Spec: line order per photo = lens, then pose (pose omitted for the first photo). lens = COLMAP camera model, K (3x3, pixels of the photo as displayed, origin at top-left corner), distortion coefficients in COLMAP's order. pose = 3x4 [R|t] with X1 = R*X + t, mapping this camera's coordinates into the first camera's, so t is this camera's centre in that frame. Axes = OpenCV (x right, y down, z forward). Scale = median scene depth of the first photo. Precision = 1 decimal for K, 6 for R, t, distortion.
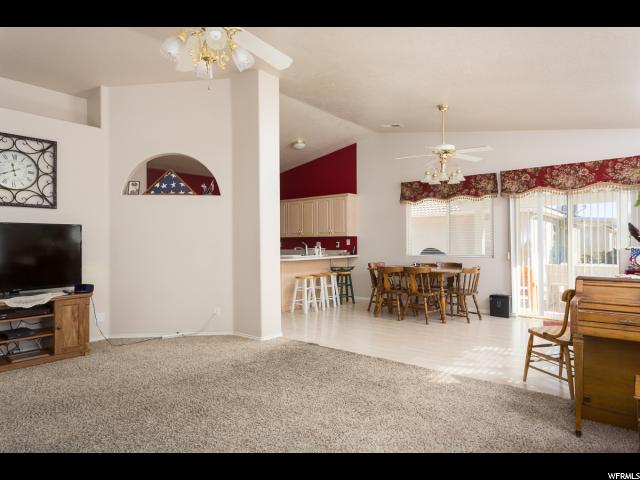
lens RADIAL K [[376.9, 0, 320.0], [0, 376.9, 240.0], [0, 0, 1]] dist [-0.004935, -0.000900]
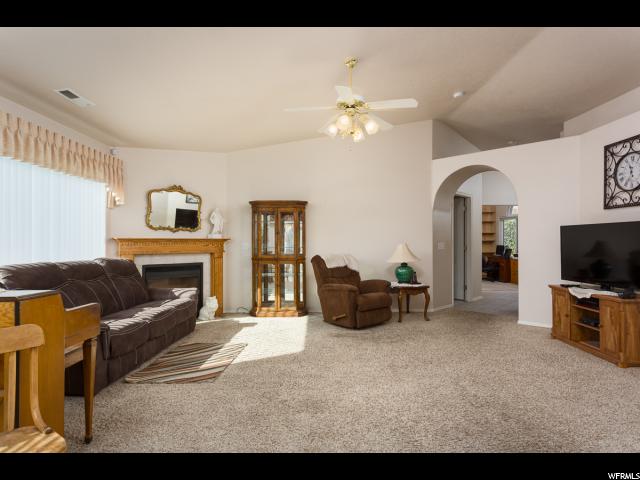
lens RADIAL K [[371.4, 0, 320.0], [0, 371.4, 240.0], [0, 0, 1]] dist [-0.000764, -0.000221]
pose [[-0.777938, 0.001786, -0.628338, 0.506843], [0.005634, 0.999976, -0.004133, 0.002557], [0.628316, -0.006756, -0.777929, 1.268463]]
